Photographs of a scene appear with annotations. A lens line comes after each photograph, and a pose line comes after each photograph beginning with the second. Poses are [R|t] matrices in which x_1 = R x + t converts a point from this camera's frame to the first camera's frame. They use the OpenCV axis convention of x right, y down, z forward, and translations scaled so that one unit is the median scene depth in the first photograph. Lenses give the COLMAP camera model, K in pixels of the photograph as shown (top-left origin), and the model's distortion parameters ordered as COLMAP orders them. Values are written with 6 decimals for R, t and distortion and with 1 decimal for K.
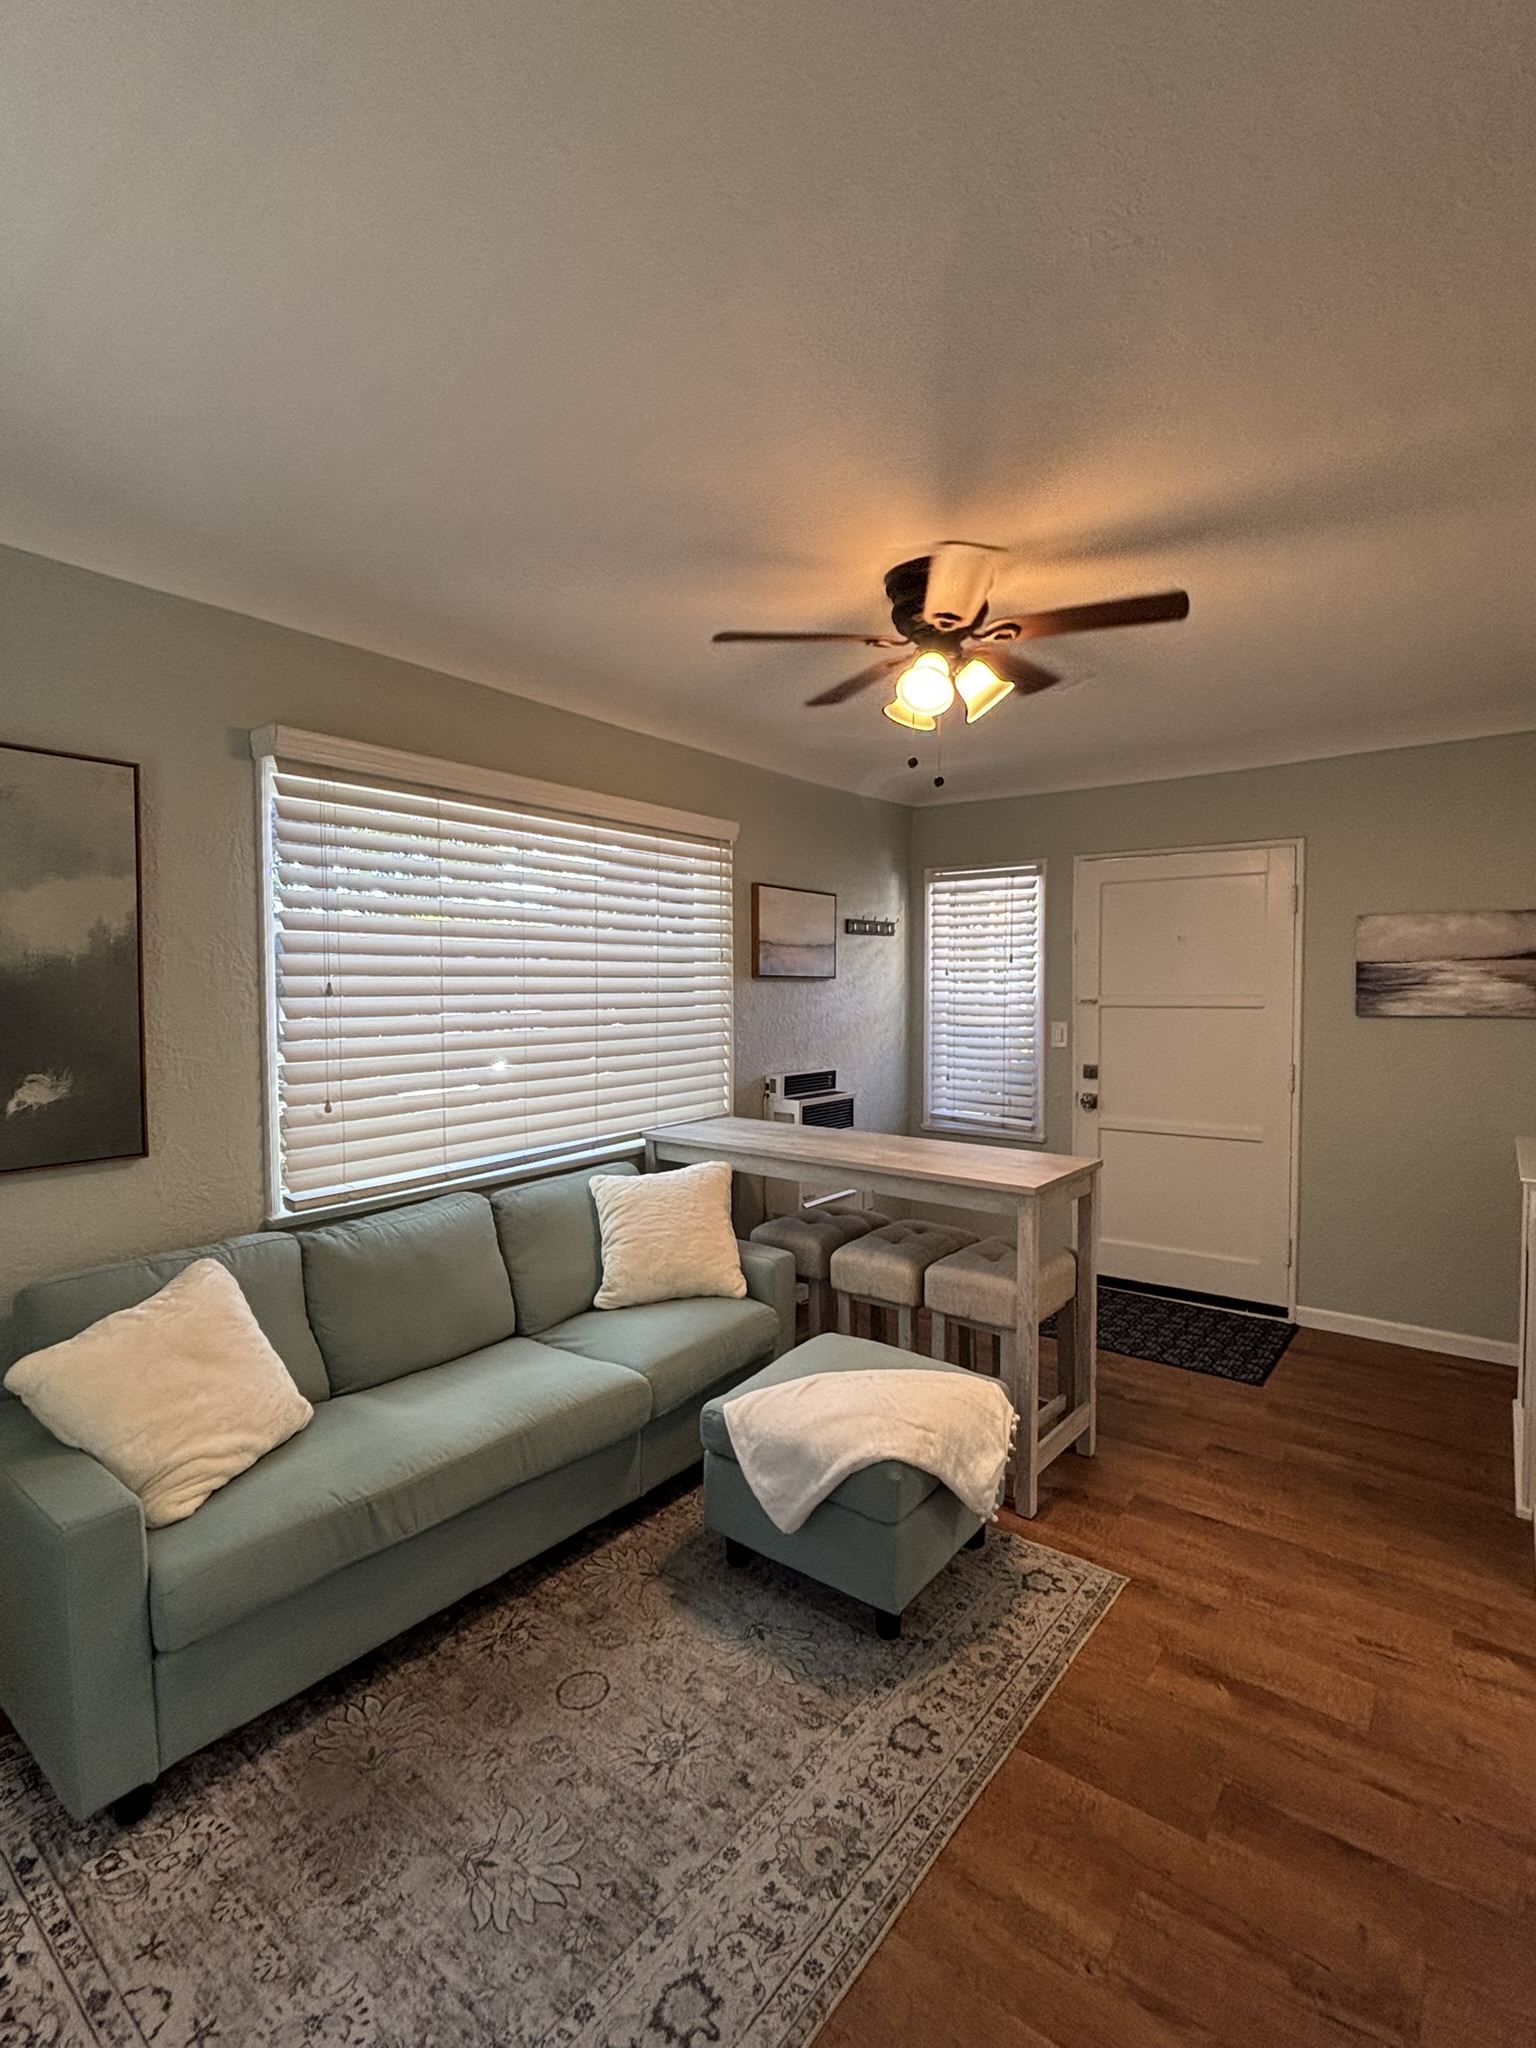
lens RADIAL K [[1013.5, 0, 768.0], [0, 1013.5, 1024.0], [0, 0, 1]] dist [0.030614, 0.000174]
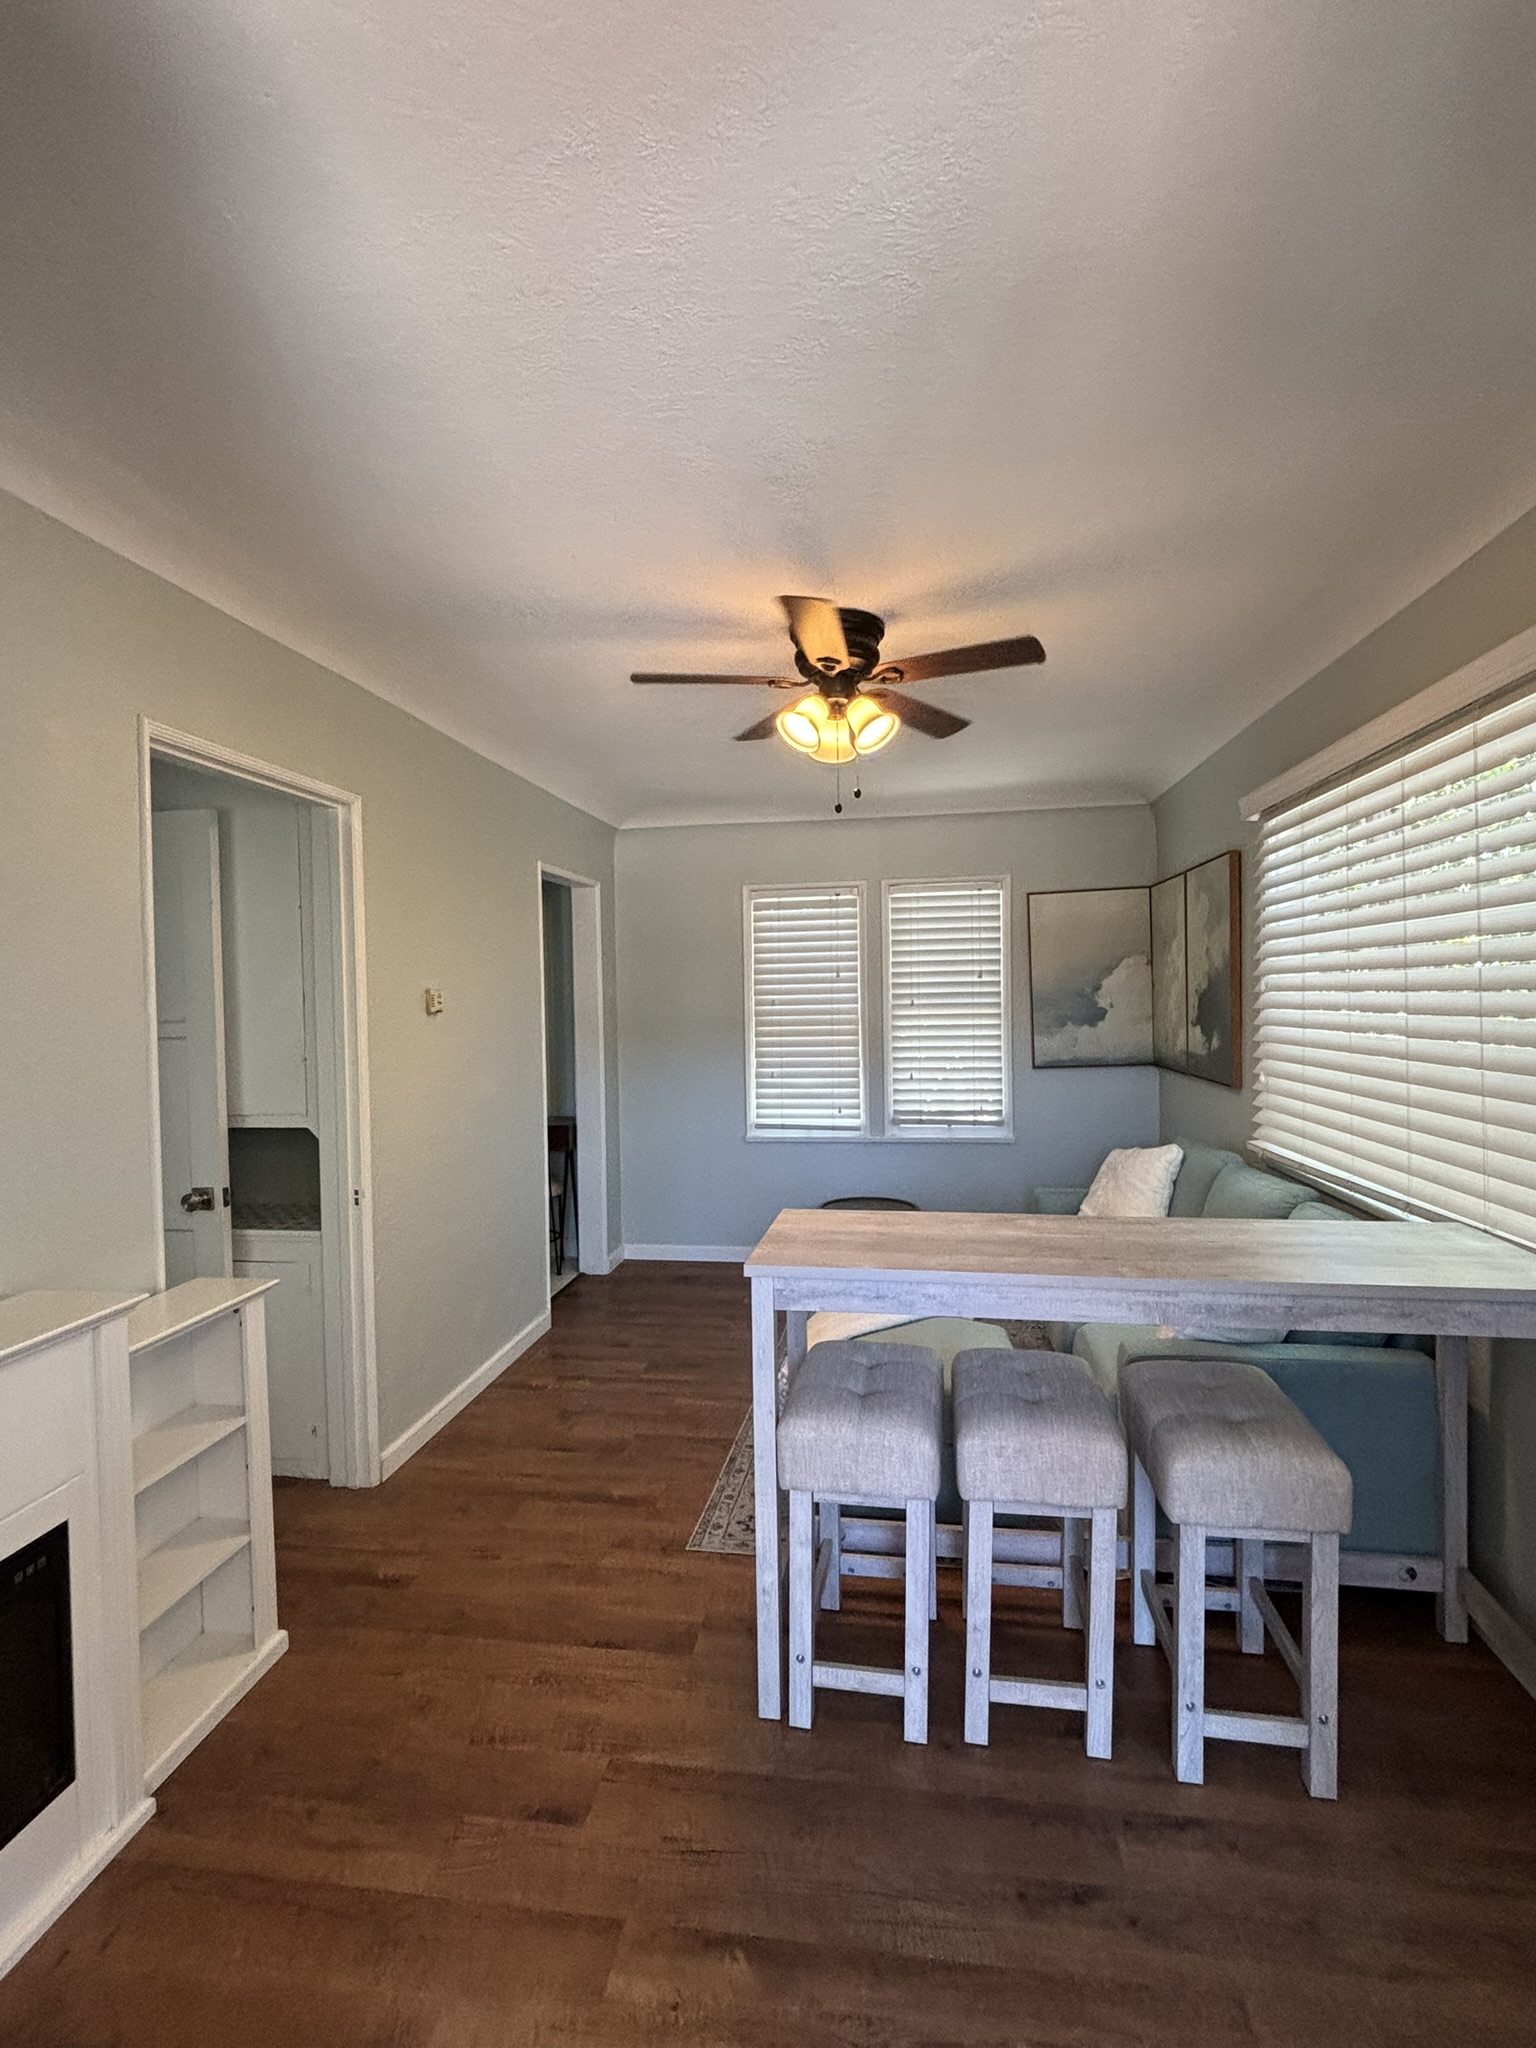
lens RADIAL K [[949.9, 0, 768.0], [0, 949.9, 1024.0], [0, 0, 1]] dist [0.025733, -0.018337]
pose [[-0.877114, 0.026447, -0.479554, 0.787108], [-0.004804, 0.997950, 0.063823, -0.068949], [0.480259, 0.058284, -0.875188, 1.999601]]
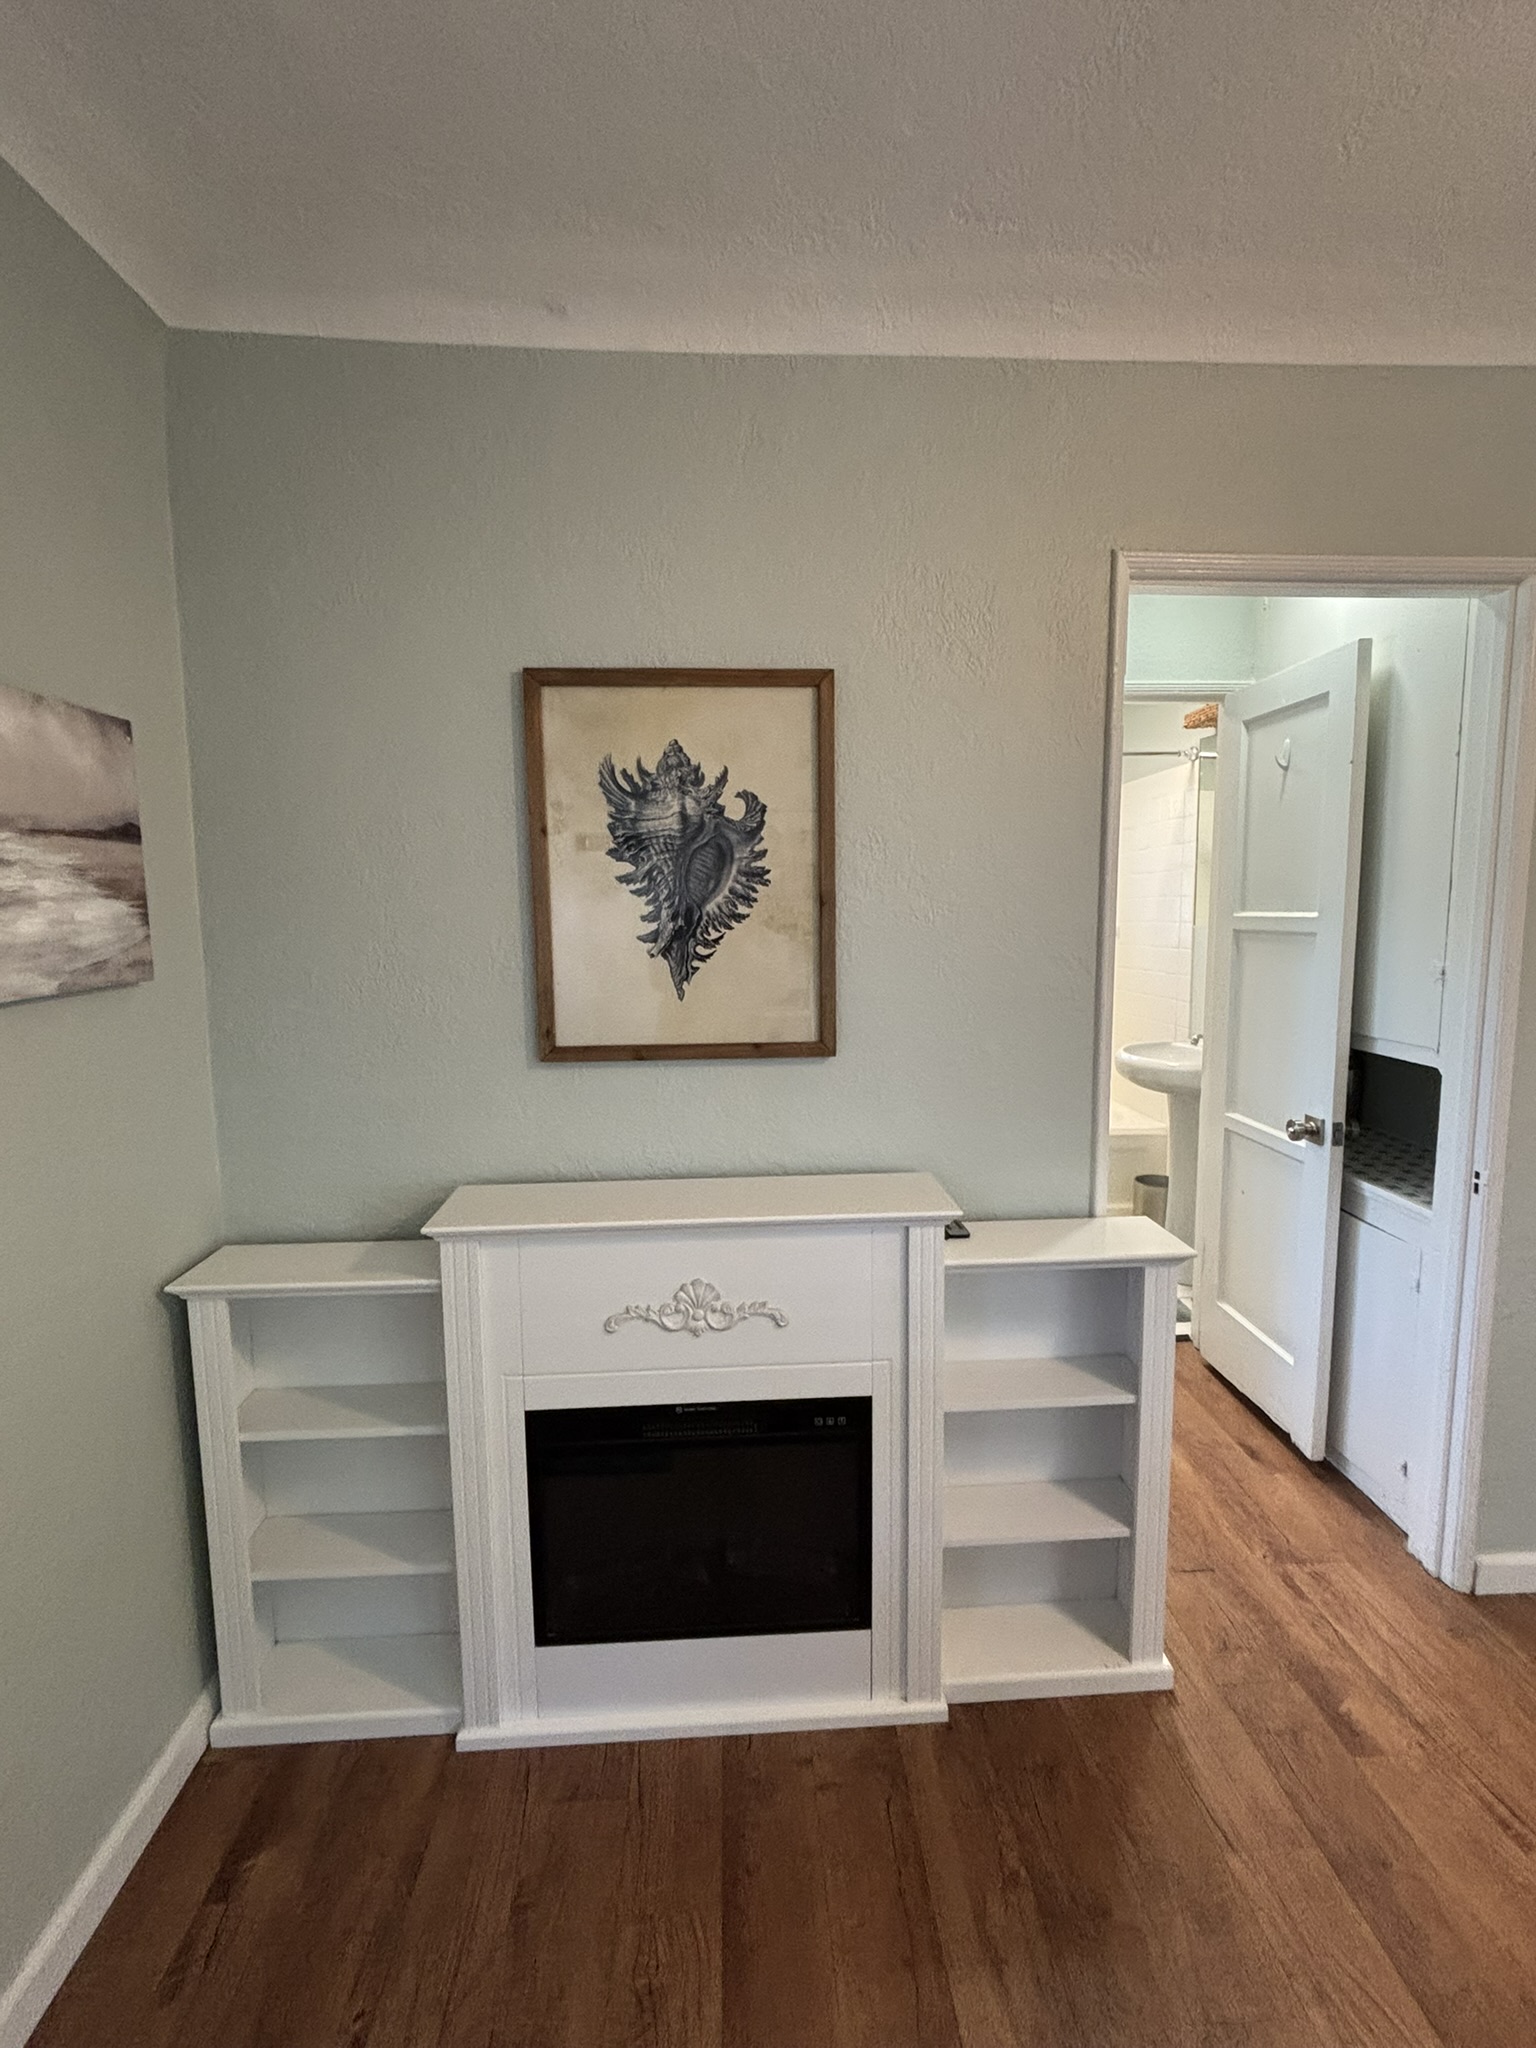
lens RADIAL K [[949.9, 0, 768.0], [0, 949.9, 1024.0], [0, 0, 1]] dist [0.025733, -0.018337]
pose [[-0.641752, -0.086060, 0.762068, 0.447554], [0.049896, 0.986893, 0.153467, -0.058708], [-0.765288, 0.136512, -0.629046, 1.662902]]
